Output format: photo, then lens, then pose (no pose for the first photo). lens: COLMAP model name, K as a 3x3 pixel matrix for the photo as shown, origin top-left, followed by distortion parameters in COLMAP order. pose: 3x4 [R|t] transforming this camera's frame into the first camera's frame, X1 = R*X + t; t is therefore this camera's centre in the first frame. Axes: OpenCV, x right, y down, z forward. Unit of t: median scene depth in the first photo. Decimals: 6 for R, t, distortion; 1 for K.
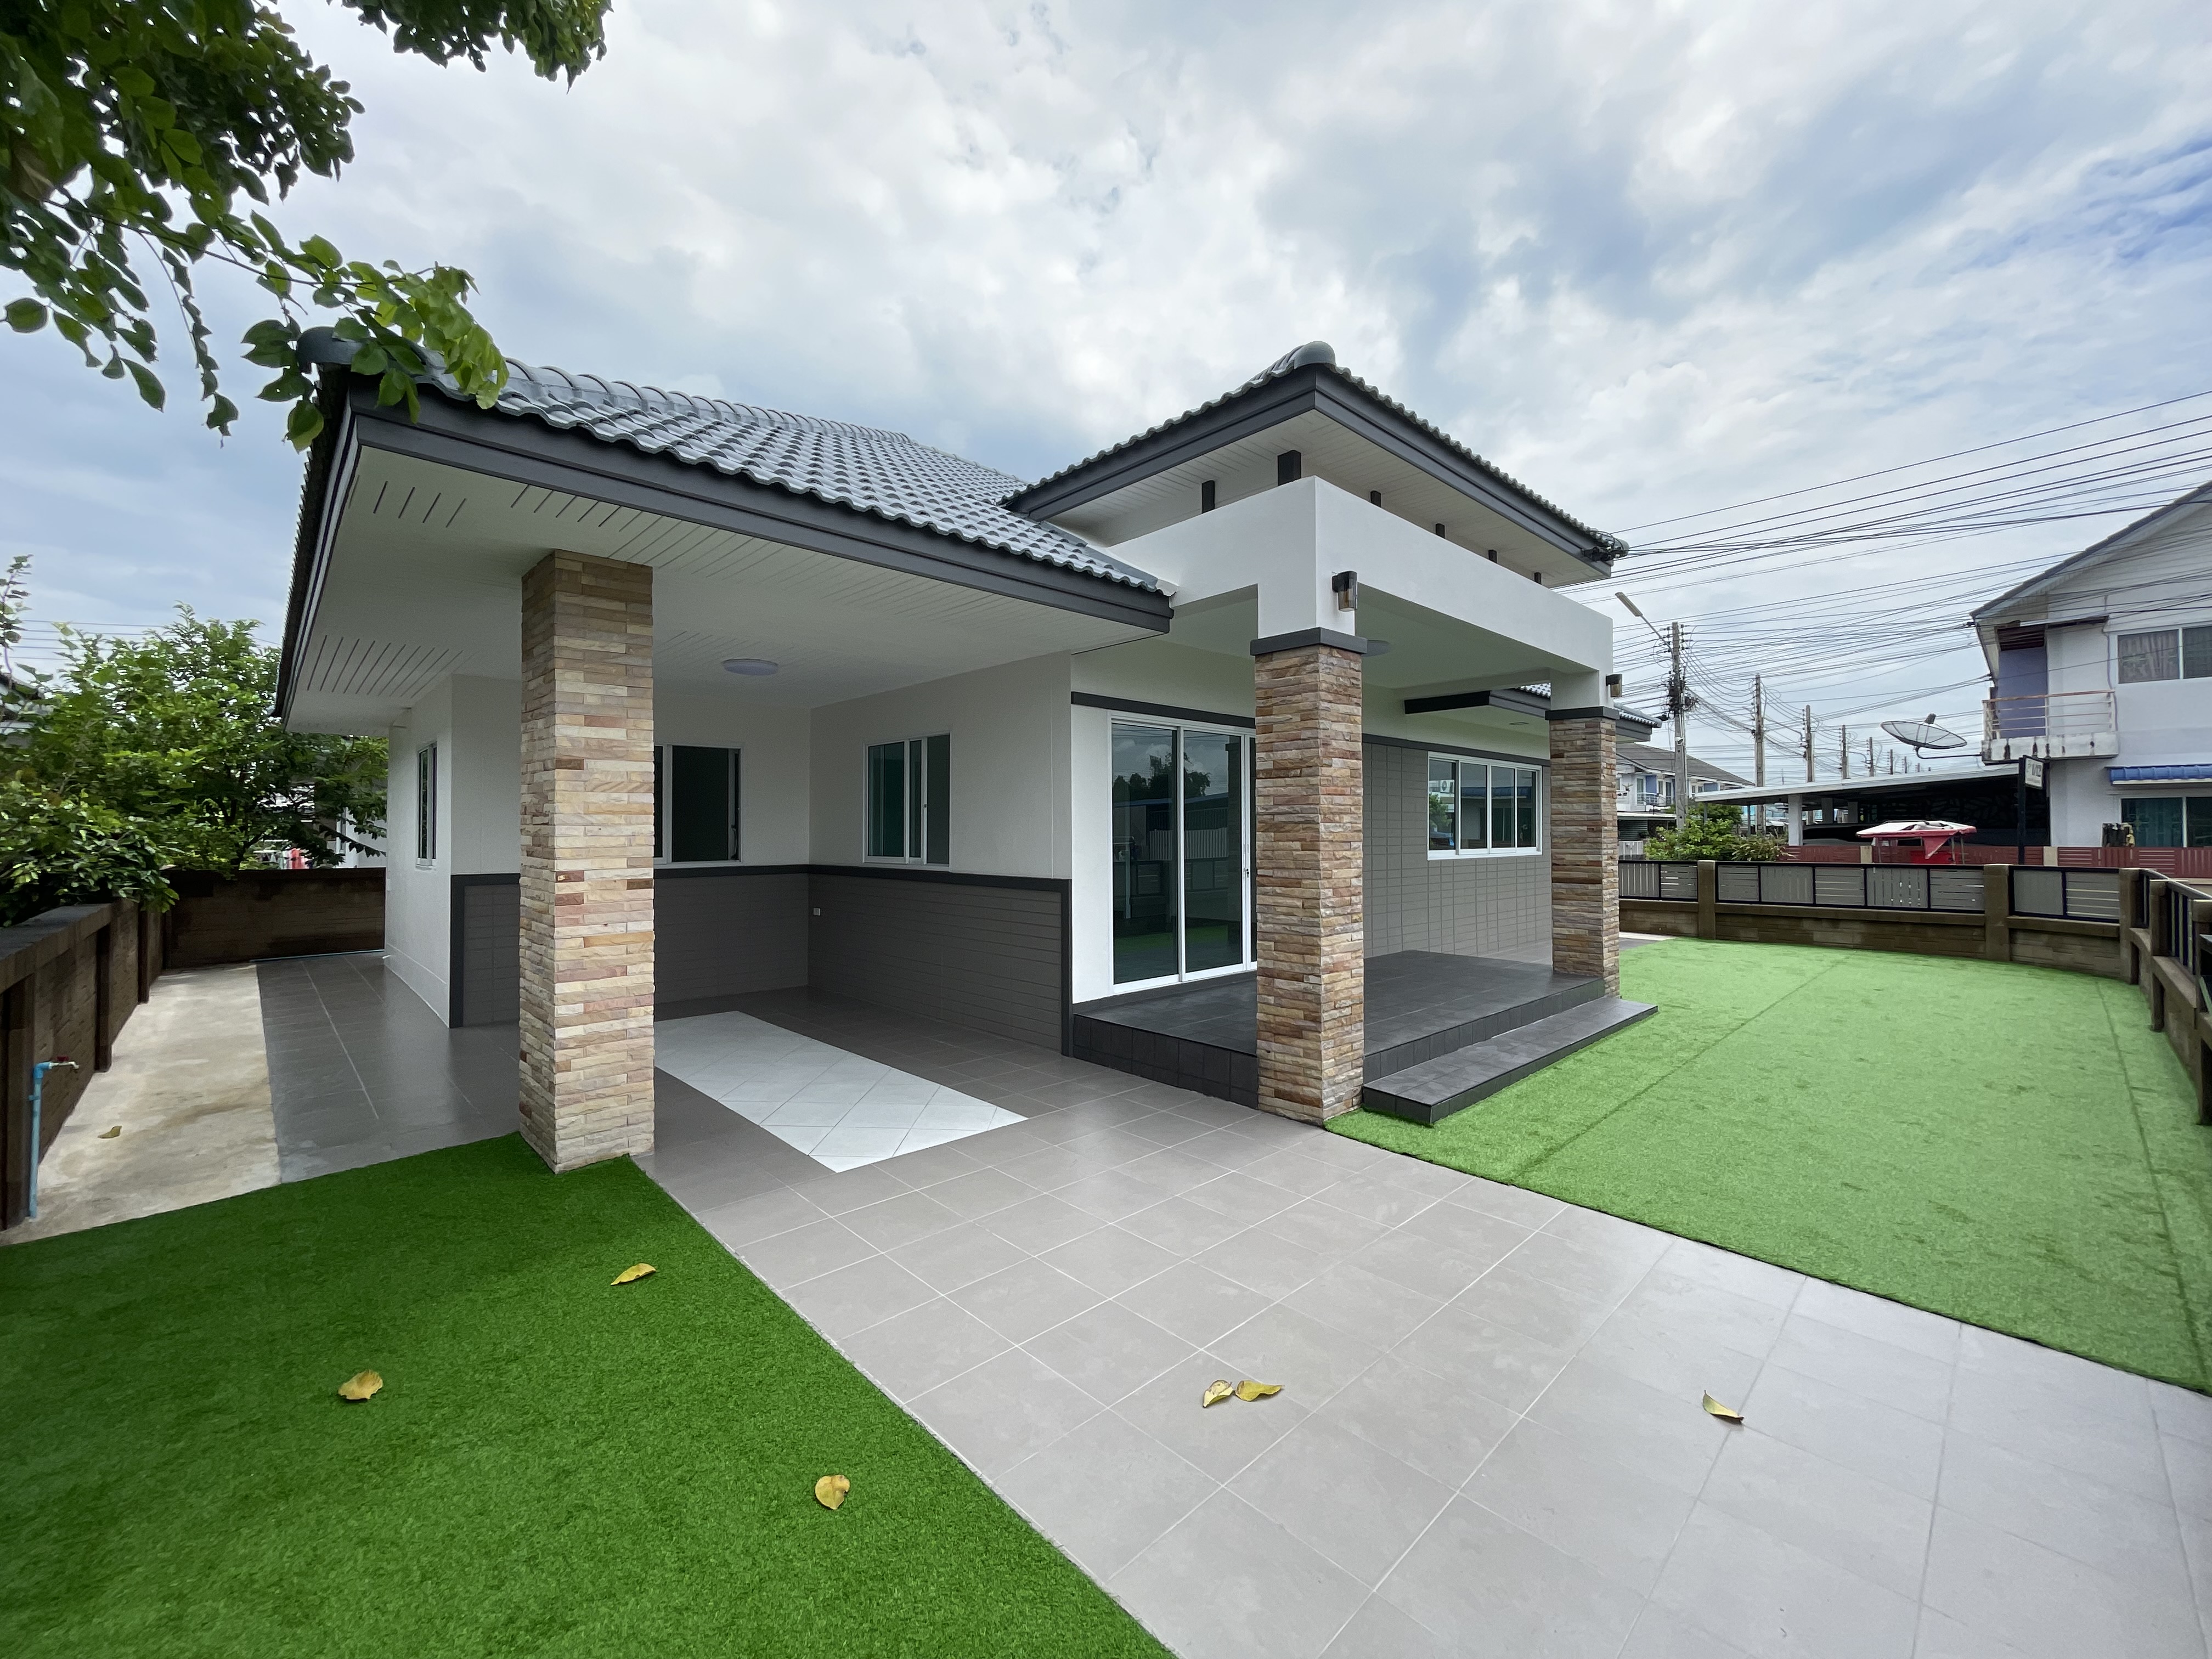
lens RADIAL K [[892.8, 0, 1097.9], [0, 892.8, 829.4], [0, 0, 1]] dist [0.001031, -0.000001]
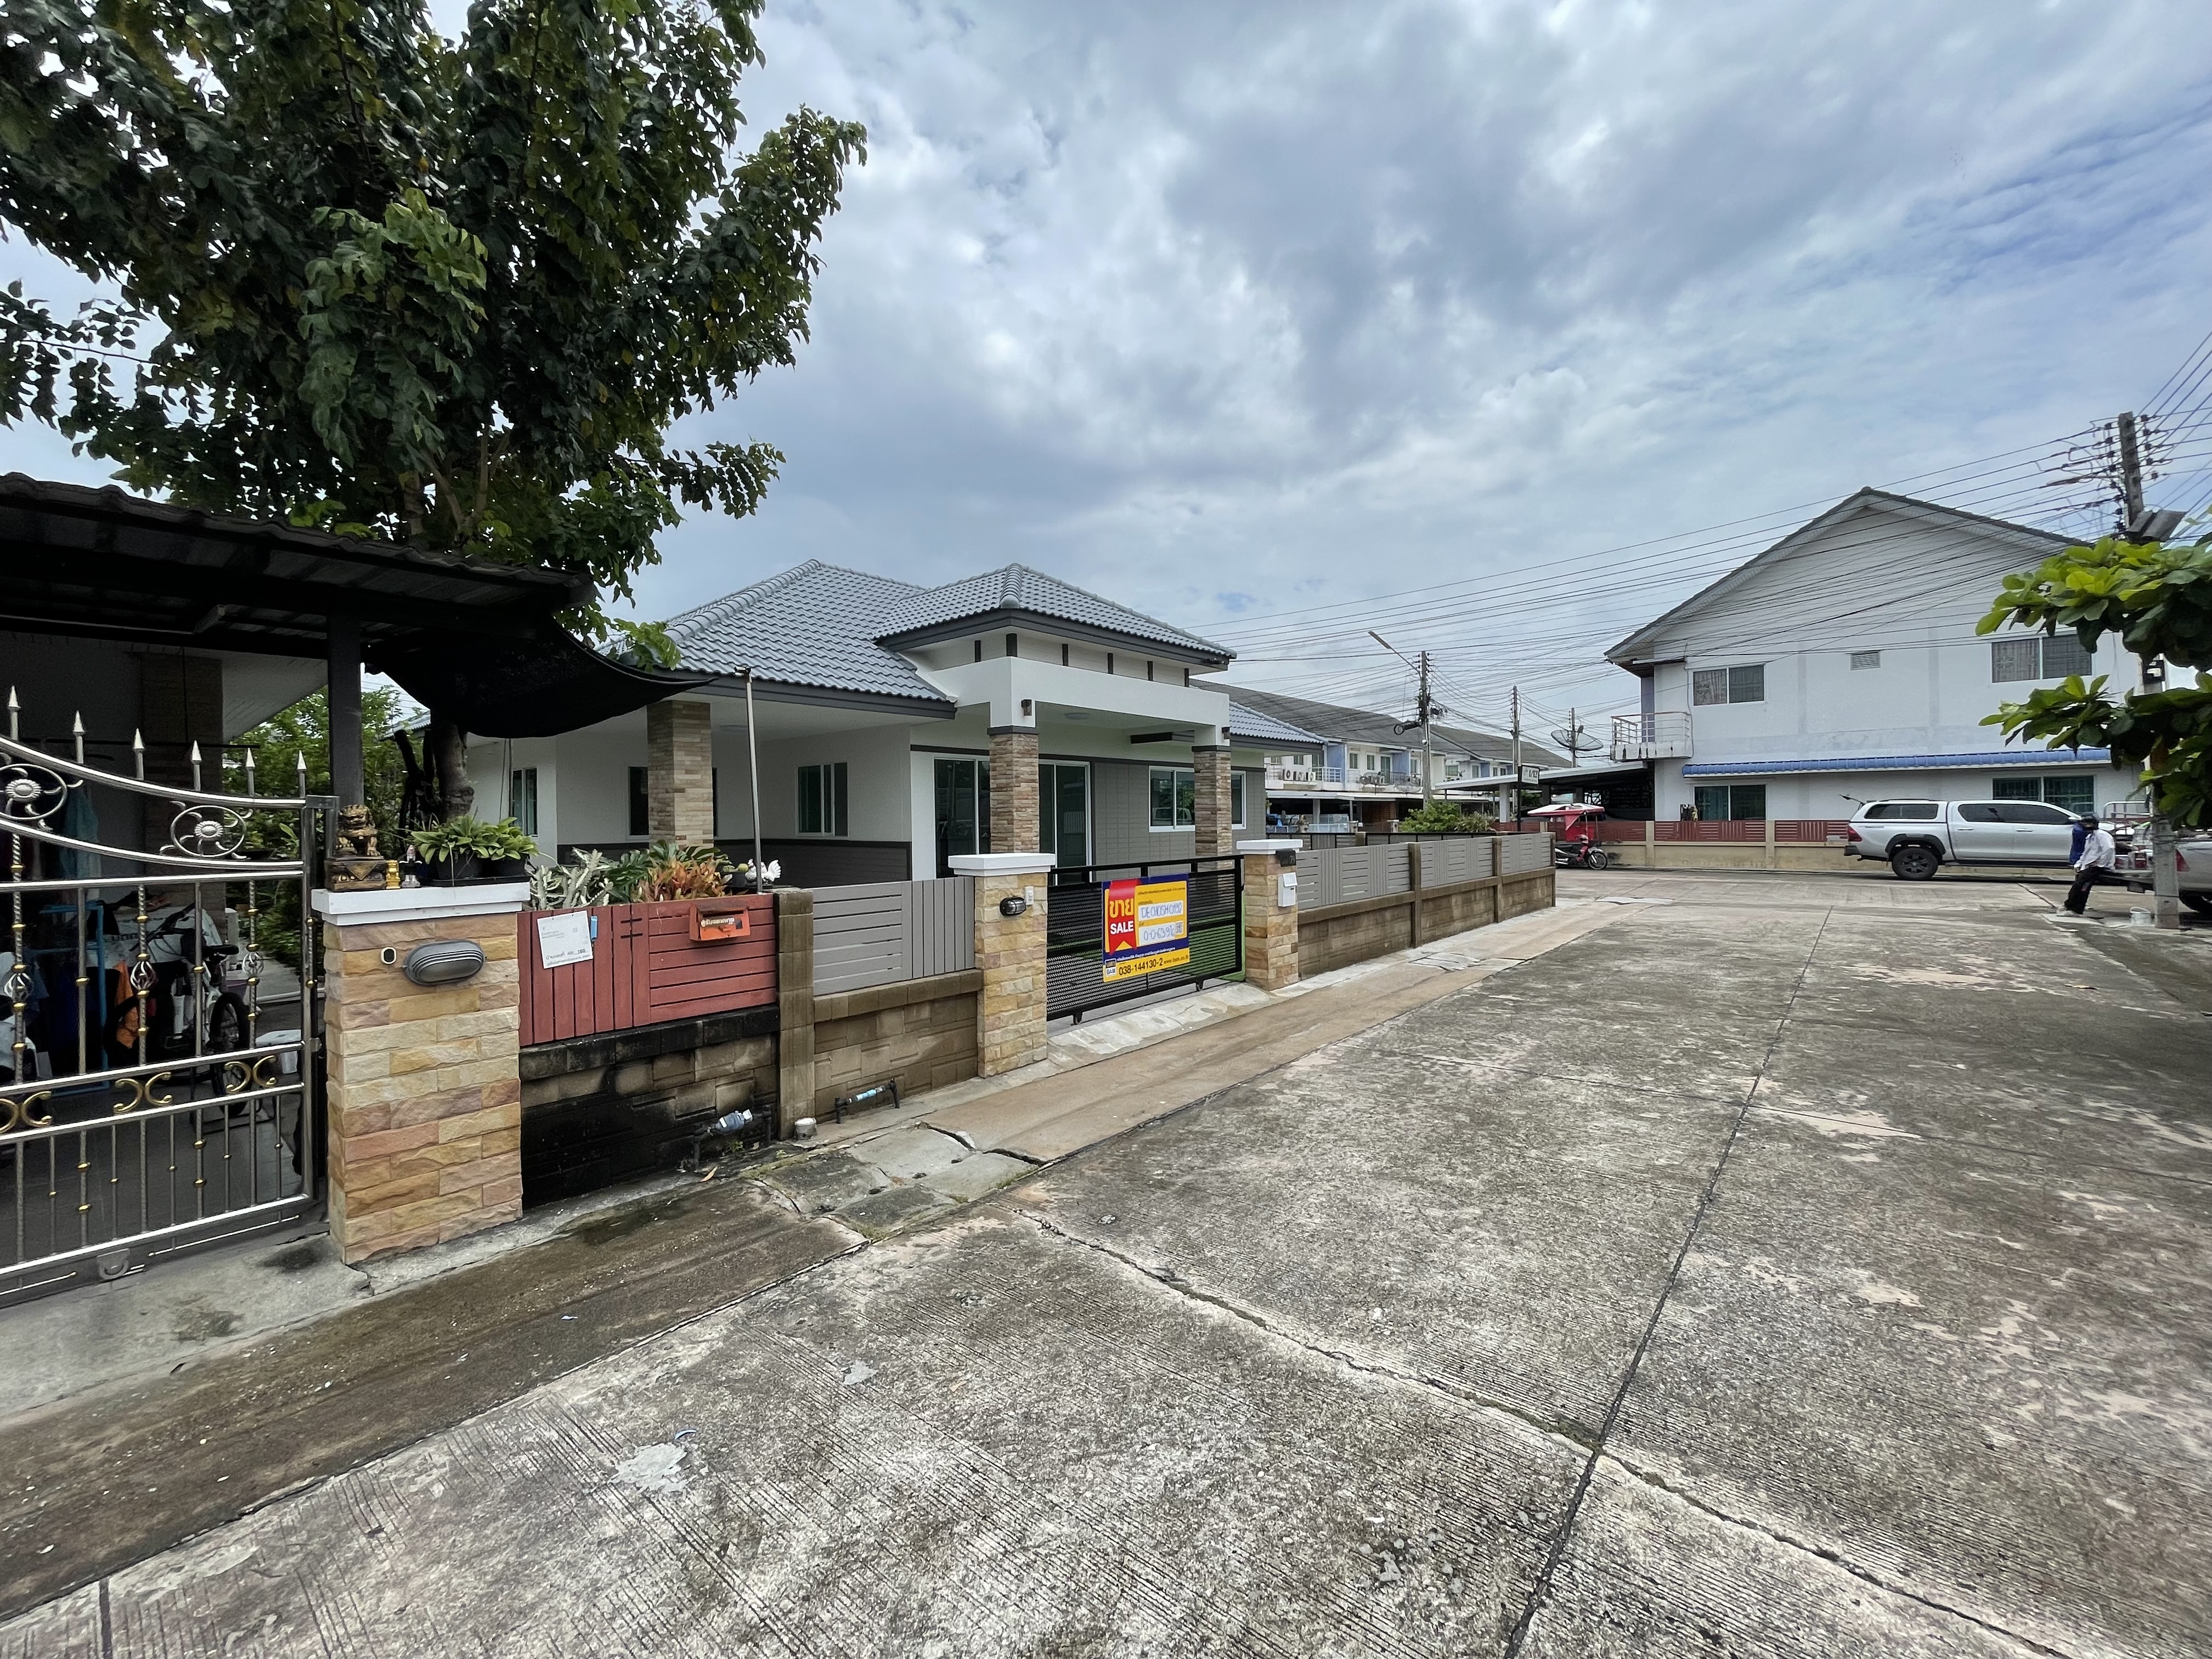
lens RADIAL K [[892.8, 0, 1099.3], [0, 892.8, 815.2], [0, 0, 1]] dist [0.001031, -0.000001]
pose [[0.995029, -0.009546, 0.099131, 0.144568], [0.009484, 0.999954, 0.001094, 0.000014], [-0.099137, -0.000148, 0.995074, -0.756146]]
